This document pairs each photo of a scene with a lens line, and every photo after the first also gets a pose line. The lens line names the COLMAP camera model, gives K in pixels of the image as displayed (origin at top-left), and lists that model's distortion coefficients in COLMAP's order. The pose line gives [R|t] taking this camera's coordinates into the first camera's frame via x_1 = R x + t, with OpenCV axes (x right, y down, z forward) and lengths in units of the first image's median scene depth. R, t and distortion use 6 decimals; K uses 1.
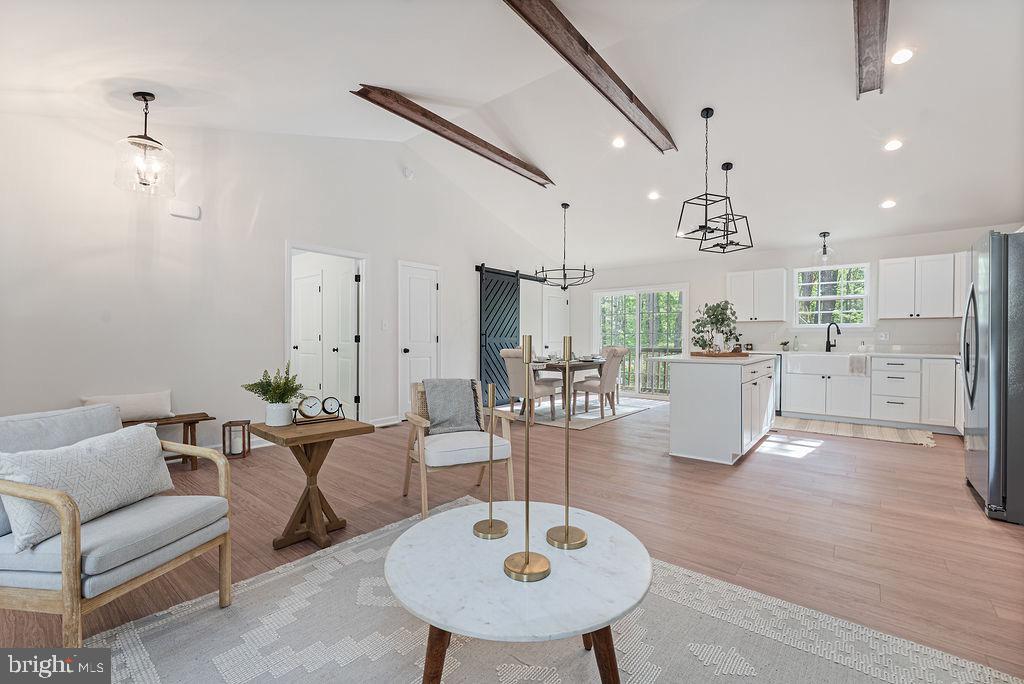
lens RADIAL K [[427.9, 0, 513.5], [0, 427.9, 343.2], [0, 0, 1]] dist [-0.004464, -0.000203]
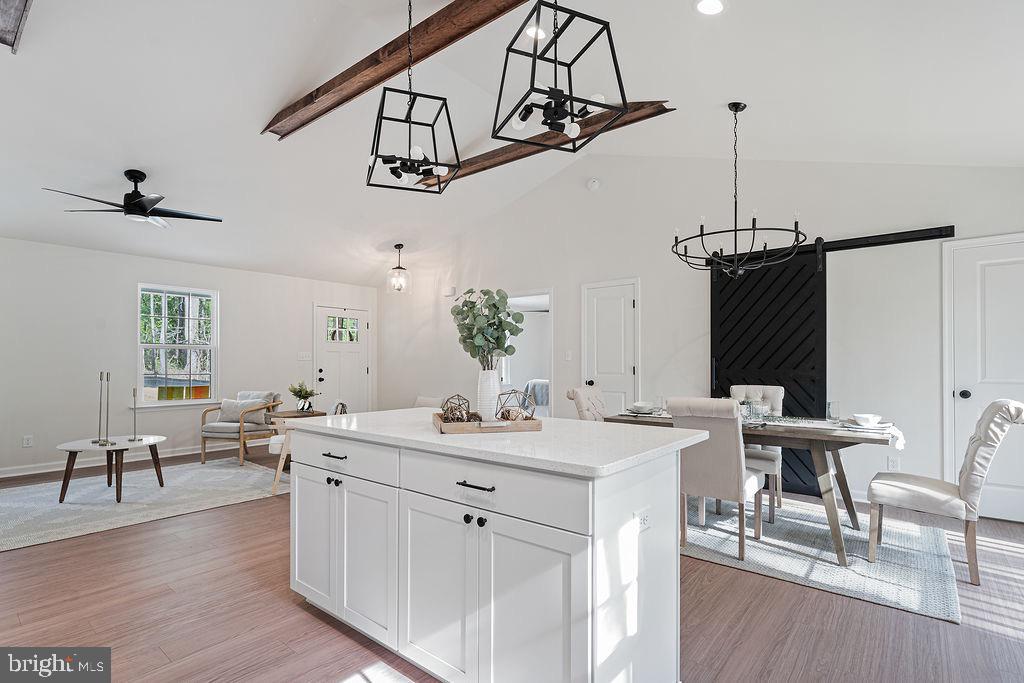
lens RADIAL K [[500.8, 0, 519.3], [0, 500.8, 358.9], [0, 0, 1]] dist [0.000169, -0.000332]
pose [[0.000943, -0.007409, -0.999972, 0.833108], [-0.008730, 0.999934, -0.007417, -0.025682], [0.999961, 0.008737, 0.000878, 0.894270]]
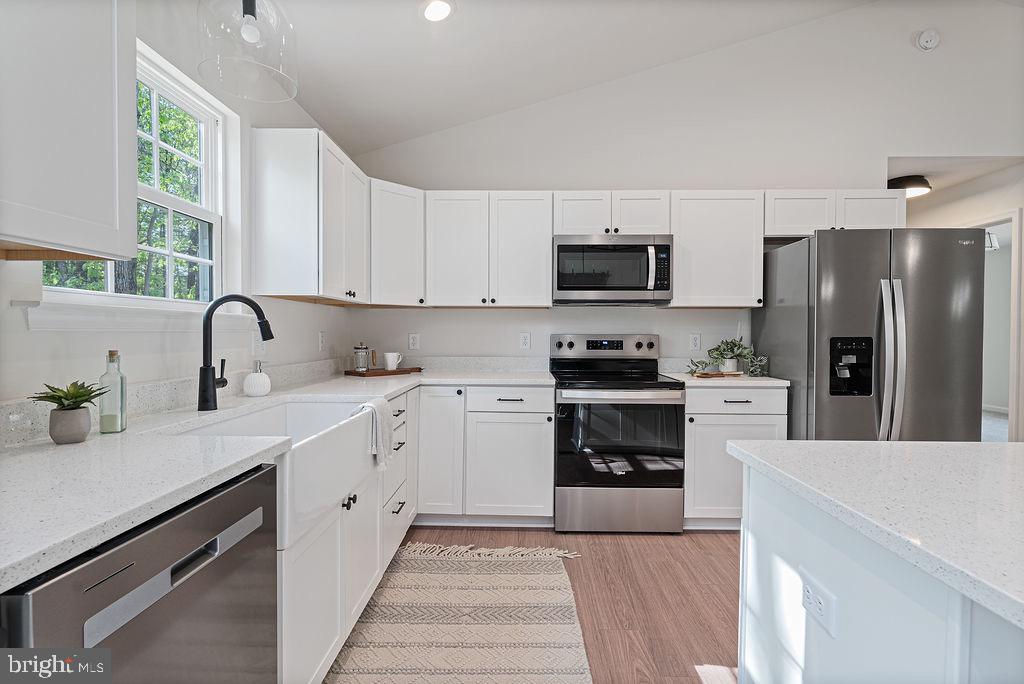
lens RADIAL K [[491.3, 0, 514.9], [0, 491.3, 339.6], [0, 0, 1]] dist [-0.001084, 0.000452]
pose [[-0.616912, -0.016801, 0.786852, 0.444110], [0.003946, 0.999694, 0.024440, -0.030878], [-0.787022, 0.018182, -0.616657, 1.157959]]
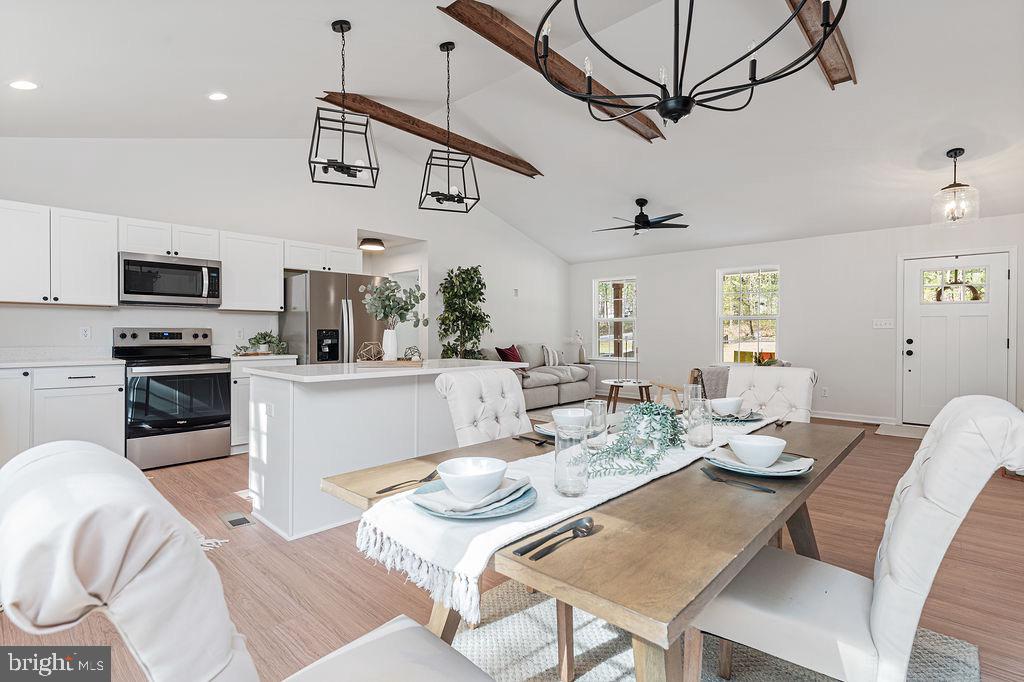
lens RADIAL K [[491.3, 0, 514.9], [0, 491.3, 338.6], [0, 0, 1]] dist [-0.001084, 0.000452]
pose [[-0.997695, -0.005520, 0.067628, 0.209993], [-0.004203, 0.999799, 0.019600, -0.022303], [-0.067723, 0.019271, -0.997518, 1.484881]]
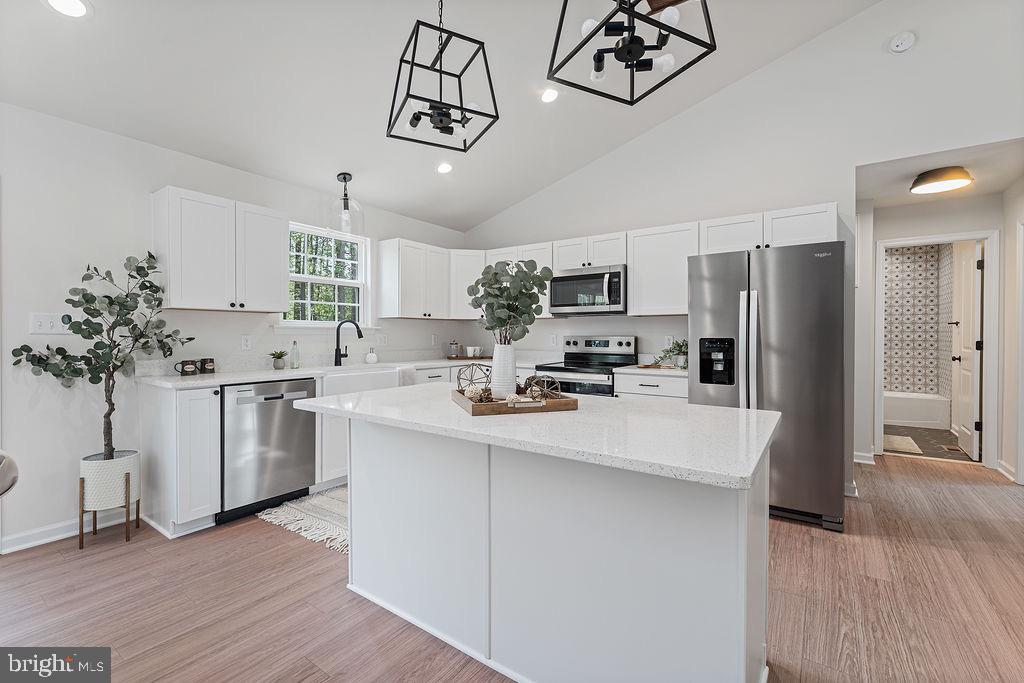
lens RADIAL K [[441.7, 0, 512.0], [0, 441.7, 341.5], [0, 0, 1]] dist [-0.001195, -0.000232]
pose [[-0.072990, -0.018791, 0.997156, 0.075386], [0.009834, 0.999760, 0.019560, -0.029085], [-0.997284, 0.011234, -0.072787, 0.884012]]
